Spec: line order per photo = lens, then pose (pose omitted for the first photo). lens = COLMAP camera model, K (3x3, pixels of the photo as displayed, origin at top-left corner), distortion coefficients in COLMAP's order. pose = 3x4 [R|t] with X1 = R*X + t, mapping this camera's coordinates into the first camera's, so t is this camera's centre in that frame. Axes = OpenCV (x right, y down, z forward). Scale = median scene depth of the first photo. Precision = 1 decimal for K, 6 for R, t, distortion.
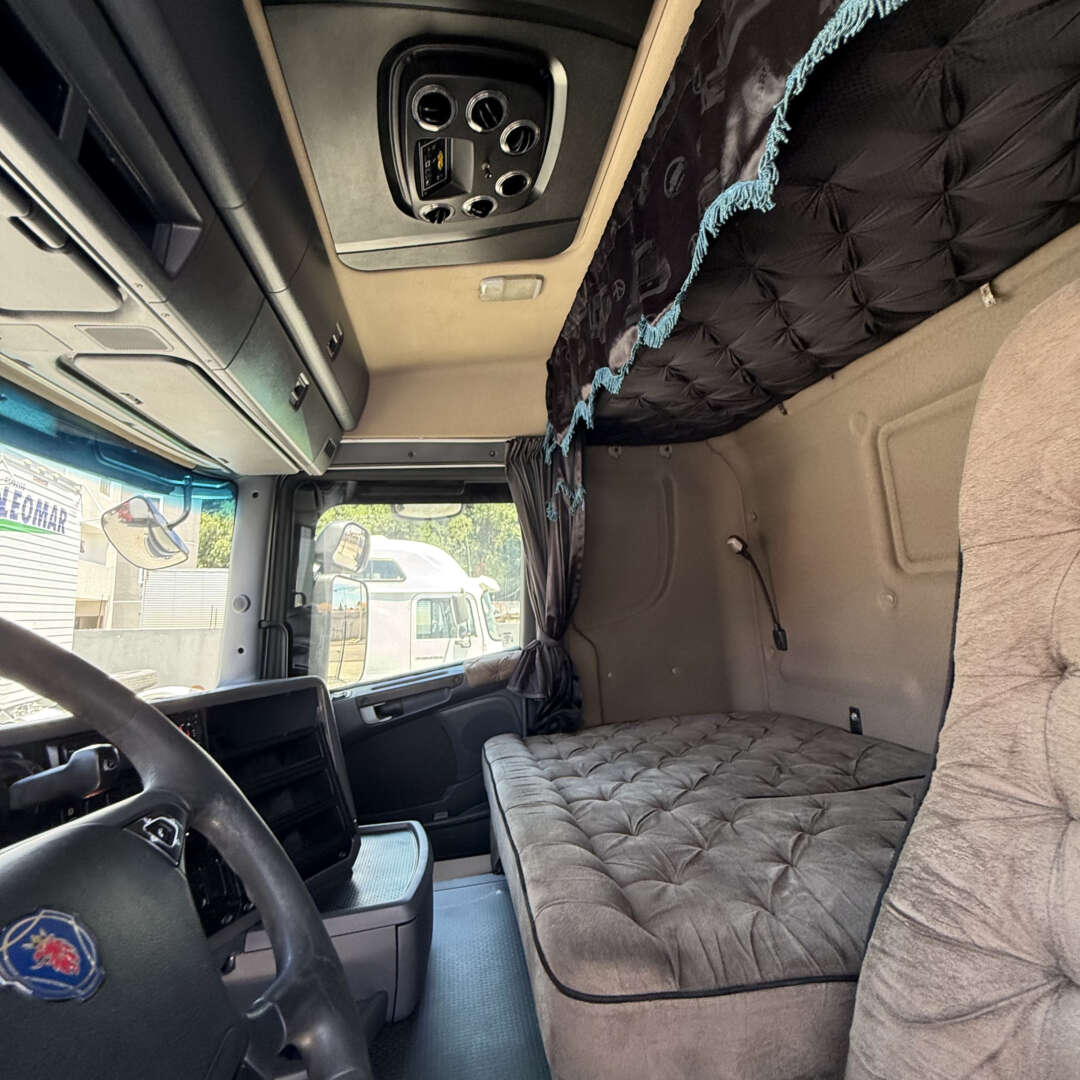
lens RADIAL K [[572.5, 0, 538.9], [0, 572.5, 537.8], [0, 0, 1]] dist [-0.001161, 0.000363]
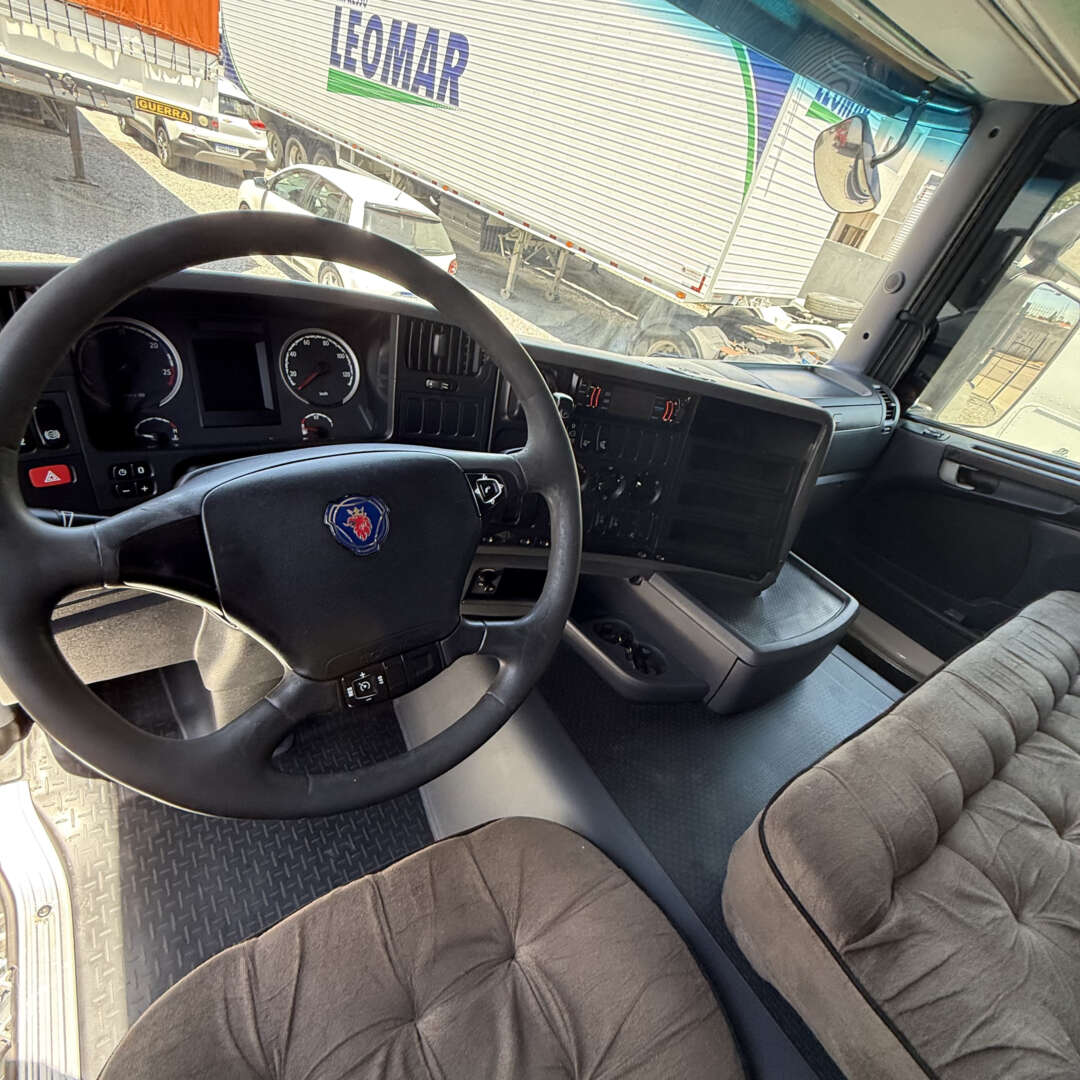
lens RADIAL K [[572.5, 0, 538.9], [0, 572.5, 537.8], [0, 0, 1]] dist [-0.001161, 0.000363]
pose [[0.407814, 0.630516, -0.660407, 0.078139], [-0.151060, 0.759910, 0.632232, -0.059874], [0.900483, -0.158072, 0.405148, 0.109486]]
